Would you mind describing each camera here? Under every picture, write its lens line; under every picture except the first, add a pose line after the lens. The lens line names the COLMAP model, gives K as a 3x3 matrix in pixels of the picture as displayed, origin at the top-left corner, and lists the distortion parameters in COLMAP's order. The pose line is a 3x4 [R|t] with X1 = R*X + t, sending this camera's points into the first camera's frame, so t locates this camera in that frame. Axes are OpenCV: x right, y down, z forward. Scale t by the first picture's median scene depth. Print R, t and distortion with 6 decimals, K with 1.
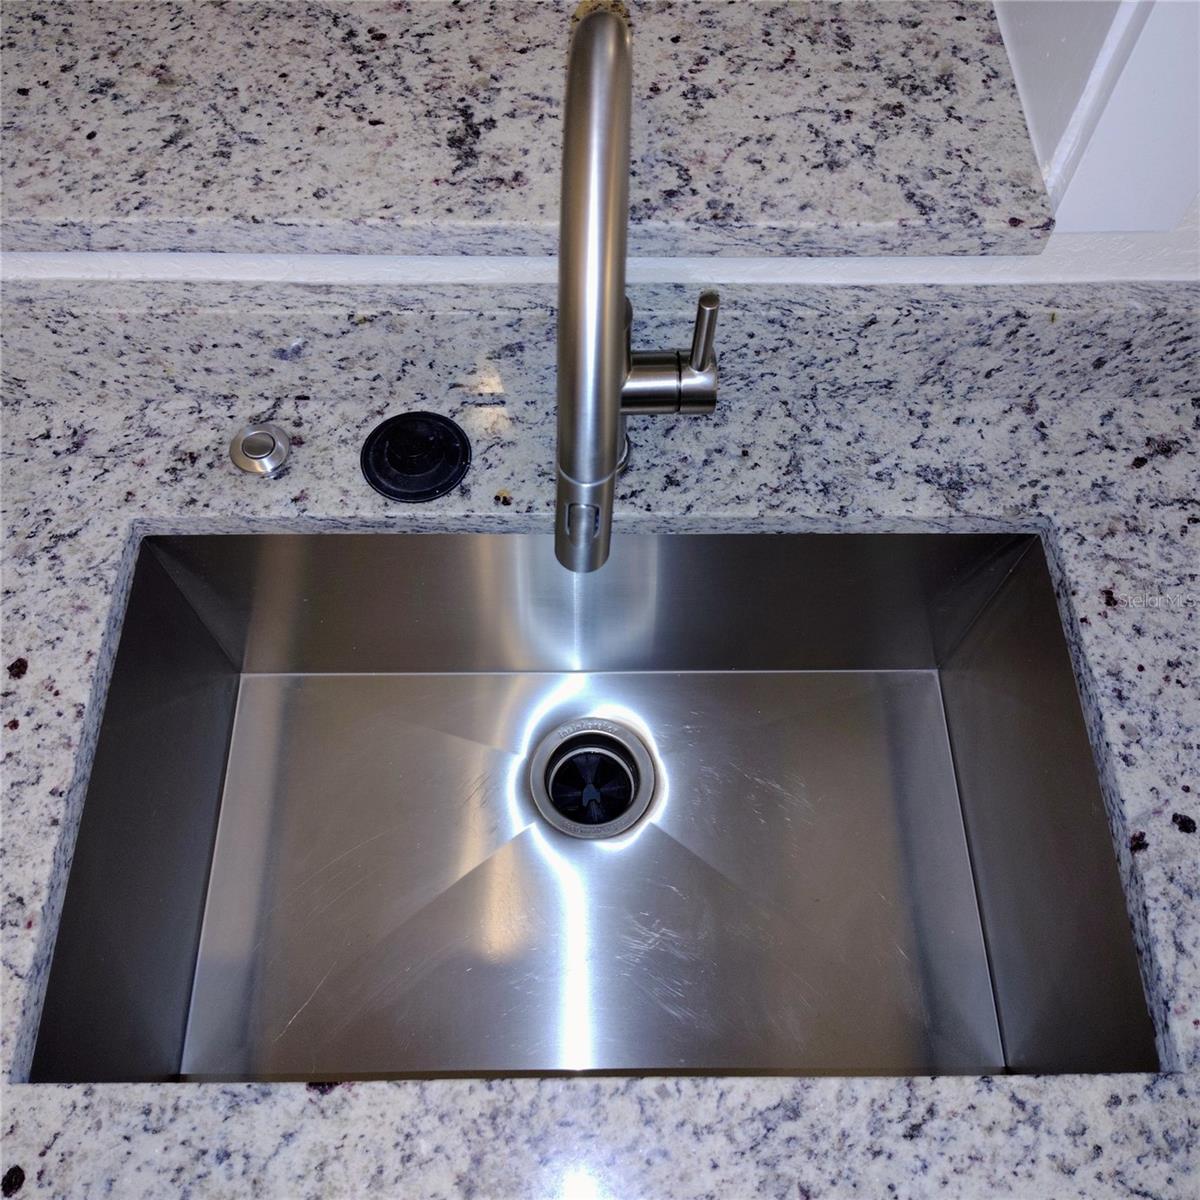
lens RADIAL K [[1121.4, 0, 600.0], [0, 1121.4, 600.0], [0, 0, 1]] dist [0.021493, -0.019362]
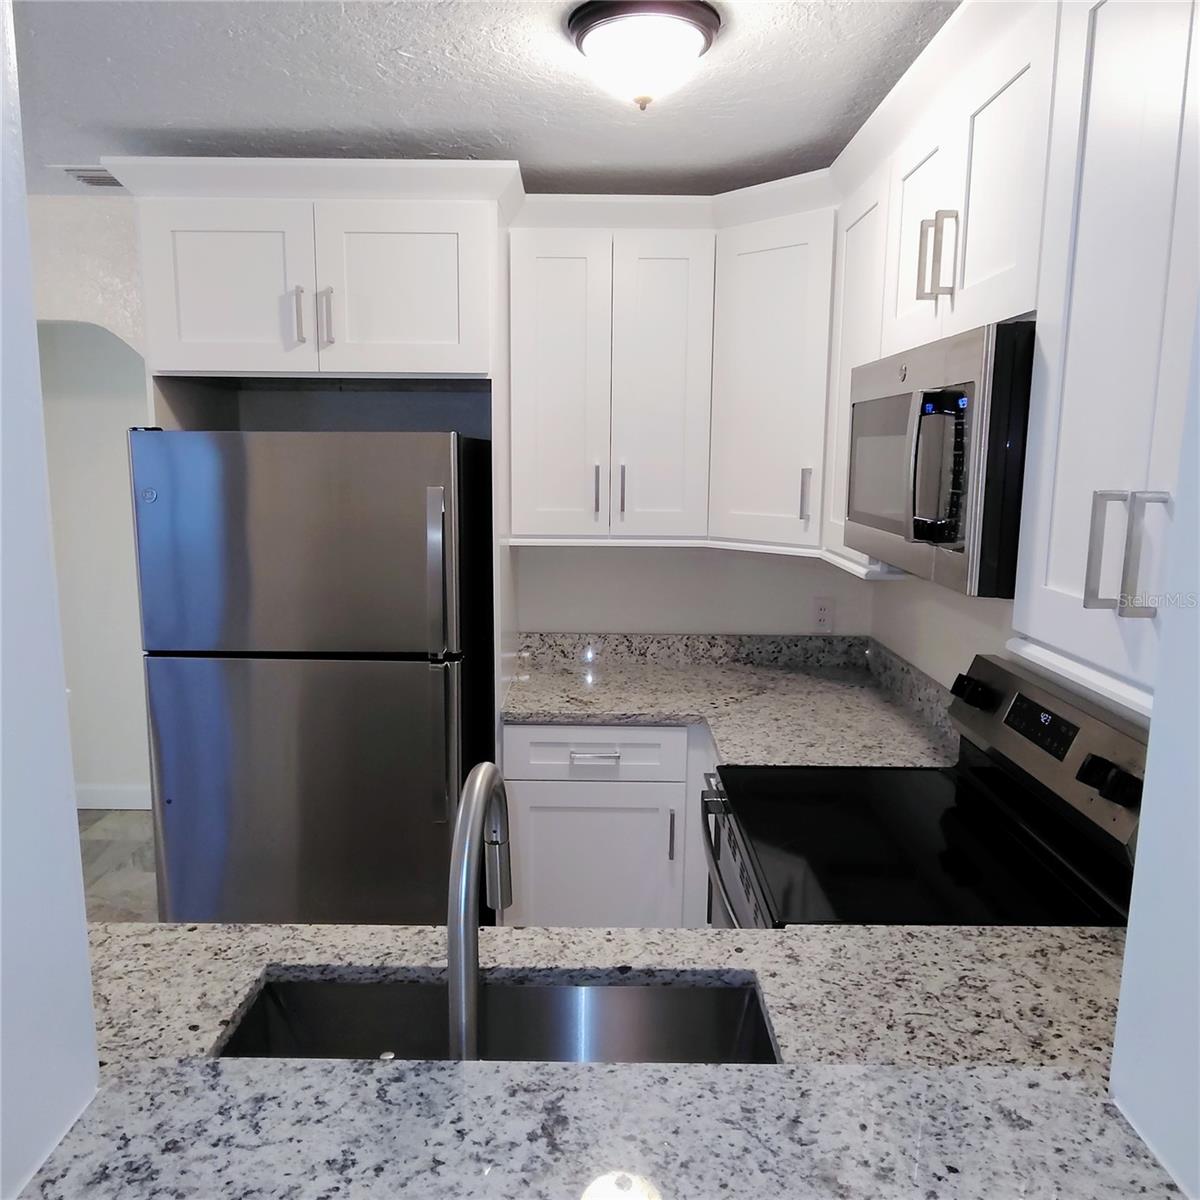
lens RADIAL K [[939.8, 0, 603.7], [0, 939.8, 601.6], [0, 0, 1]] dist [-0.013065, 0.011269]
pose [[-0.999694, -0.024734, -0.000207, -0.157621], [-0.007907, 0.311637, 0.950168, -1.518016], [-0.023437, 0.949879, -0.311737, 0.774299]]
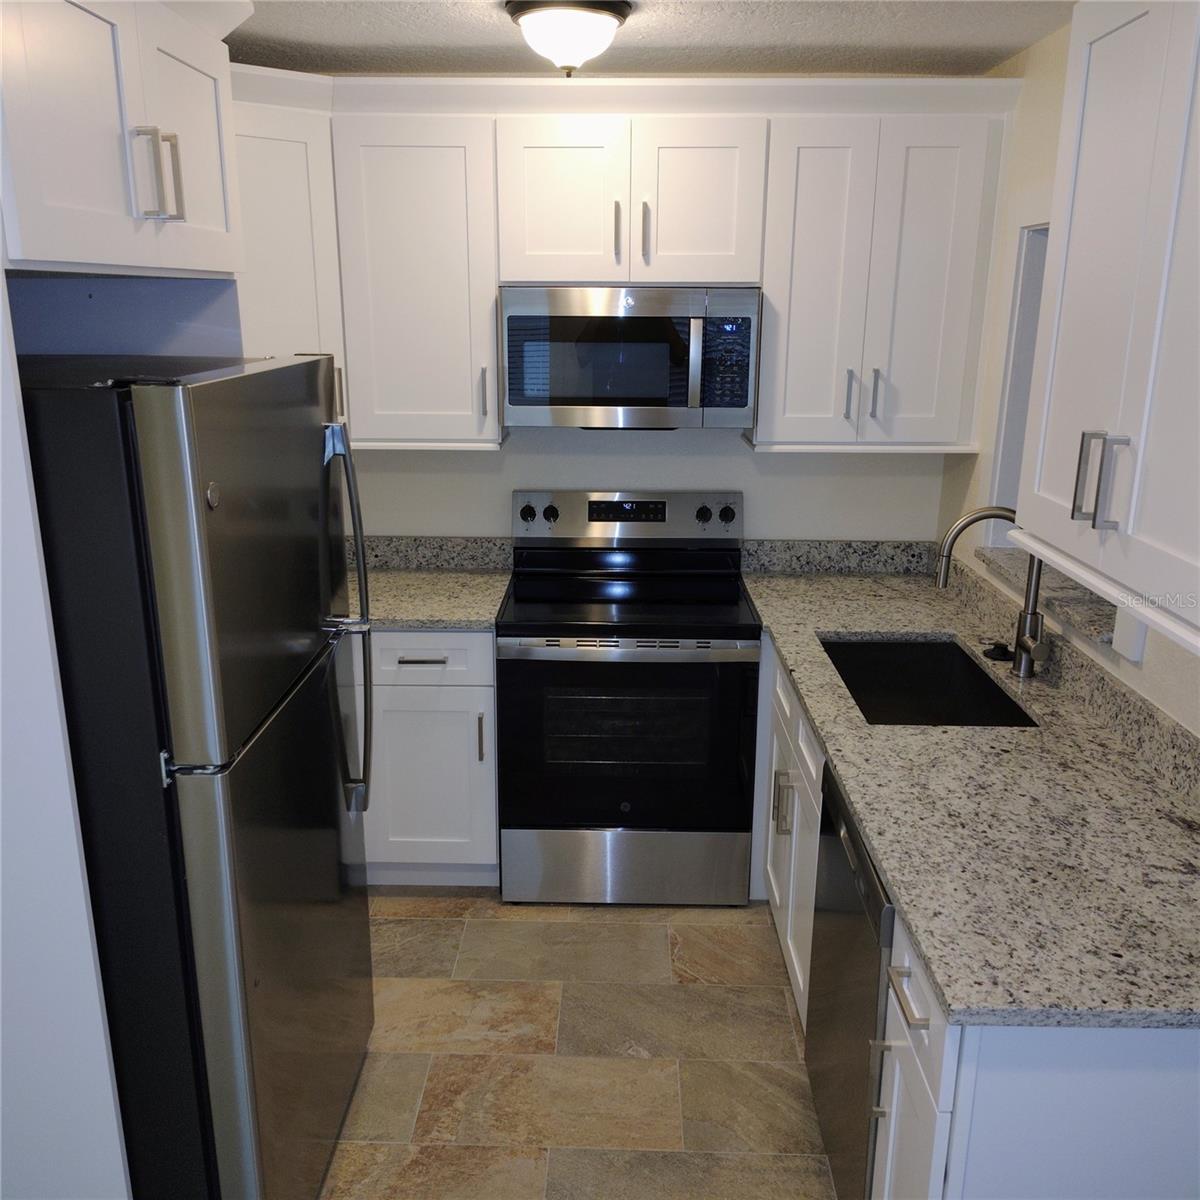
lens RADIAL K [[1094.6, 0, 591.1], [0, 1094.6, 604.9], [0, 0, 1]] dist [0.030185, 0.005067]
pose [[-0.031738, 0.256652, -0.965983, 3.412272], [-0.890044, 0.432484, 0.144149, 0.480615], [0.454768, 0.864342, 0.214705, -0.436212]]
